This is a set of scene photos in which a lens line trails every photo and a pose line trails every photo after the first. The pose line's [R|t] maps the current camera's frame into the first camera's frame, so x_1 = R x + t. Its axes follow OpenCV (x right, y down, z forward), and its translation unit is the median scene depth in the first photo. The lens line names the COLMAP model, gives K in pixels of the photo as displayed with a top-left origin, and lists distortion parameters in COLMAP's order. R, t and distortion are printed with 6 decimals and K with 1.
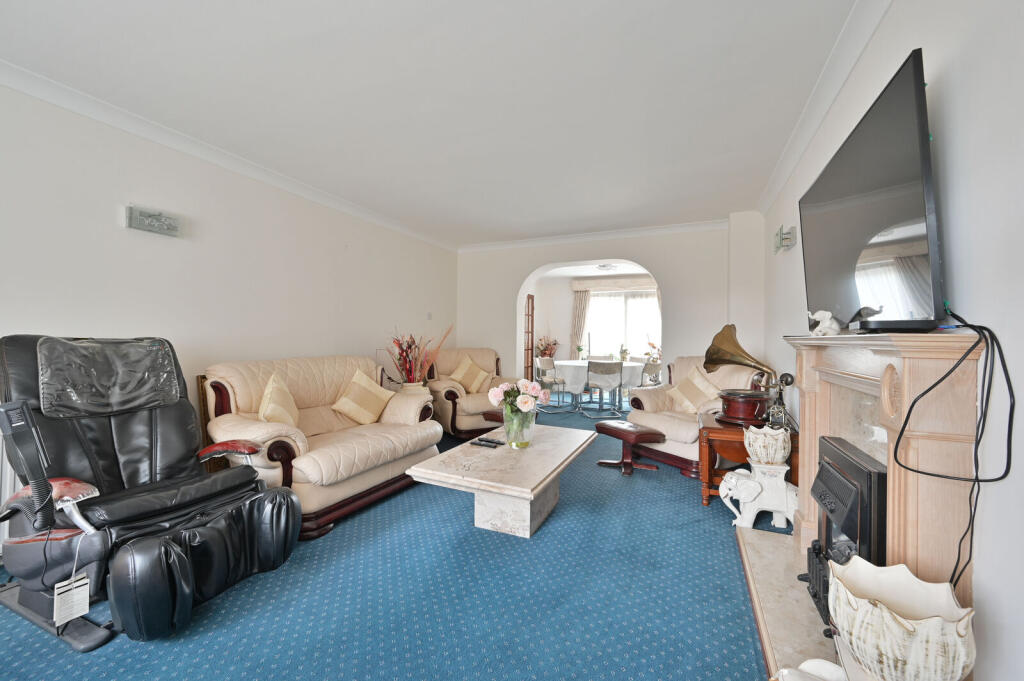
lens RADIAL K [[414.1, 0, 509.5], [0, 414.1, 335.4], [0, 0, 1]] dist [-0.000194, 0.000373]
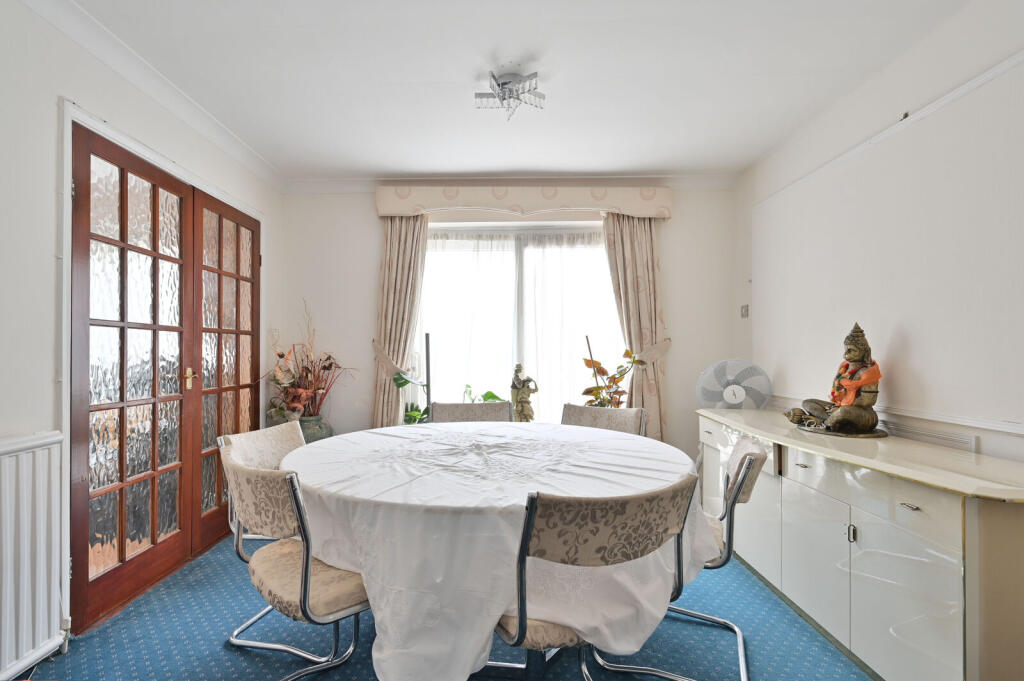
lens RADIAL K [[508.0, 0, 507.4], [0, 508.0, 341.9], [0, 0, 1]] dist [-0.001414, -0.000044]
pose [[0.901535, -0.009740, 0.432597, 0.063459], [0.006965, 0.999944, 0.007998, -0.002616], [-0.432651, -0.004197, 0.901552, 0.567664]]
